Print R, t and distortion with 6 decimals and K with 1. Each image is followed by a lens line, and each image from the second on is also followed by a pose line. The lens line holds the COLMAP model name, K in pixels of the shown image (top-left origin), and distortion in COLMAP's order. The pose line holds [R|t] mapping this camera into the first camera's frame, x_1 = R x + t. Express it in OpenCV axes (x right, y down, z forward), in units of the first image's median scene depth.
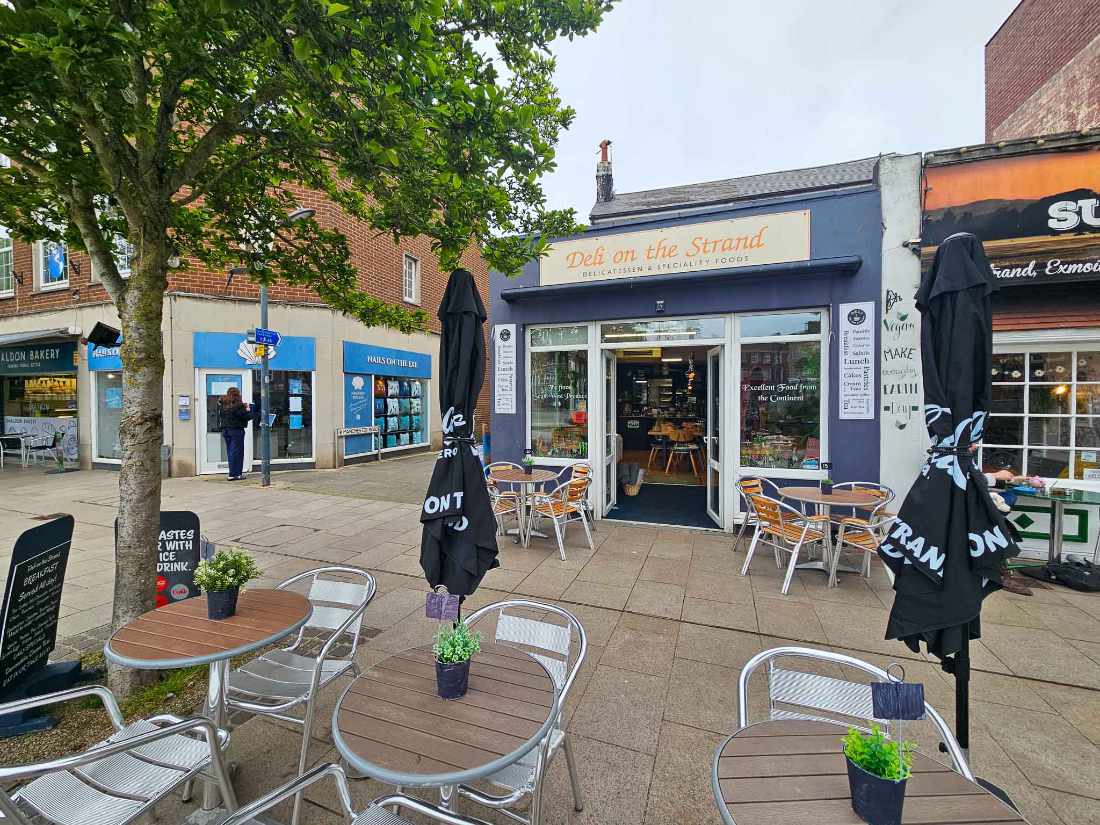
lens RADIAL K [[464.3, 0, 517.3], [0, 464.3, 355.5], [0, 0, 1]] dist [-0.000798, -0.000487]
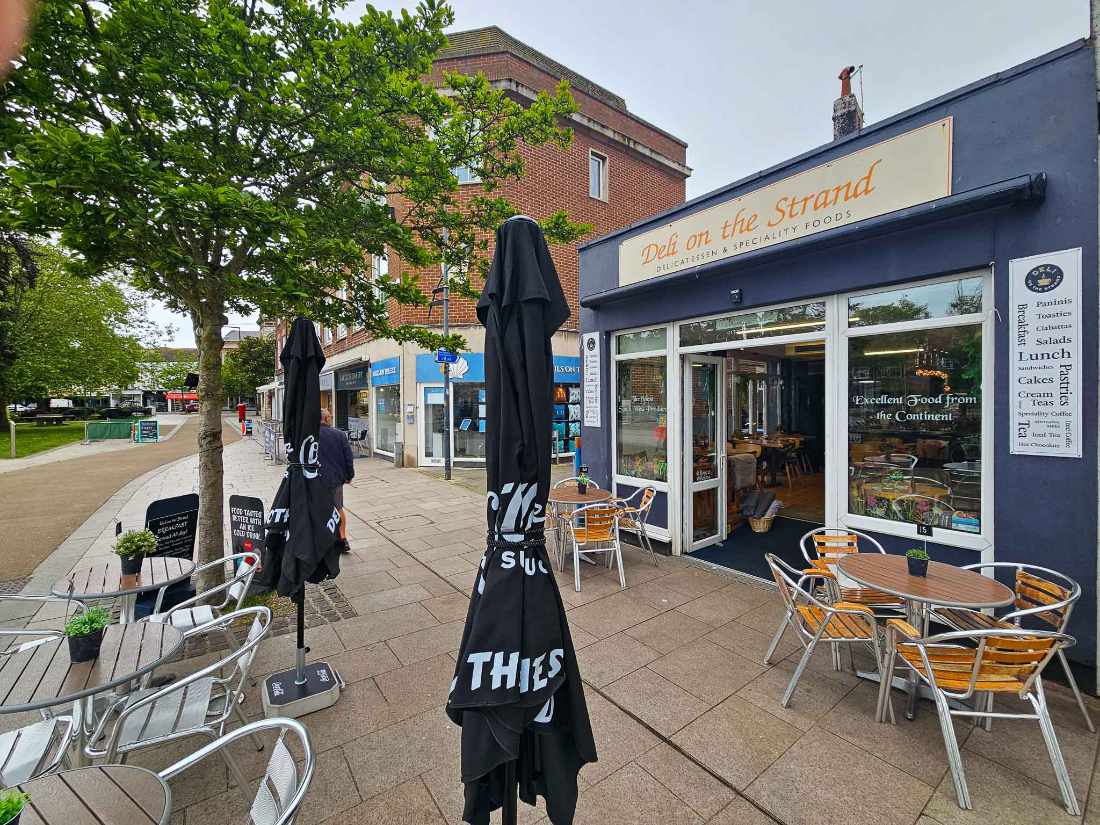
lens RADIAL K [[464.3, 0, 517.3], [0, 464.3, 355.5], [0, 0, 1]] dist [-0.000798, -0.000487]
pose [[0.835732, -0.061760, -0.545653, 0.413296], [0.062546, 0.997895, -0.017150, -0.015419], [0.545563, -0.019796, 0.837836, 0.131860]]
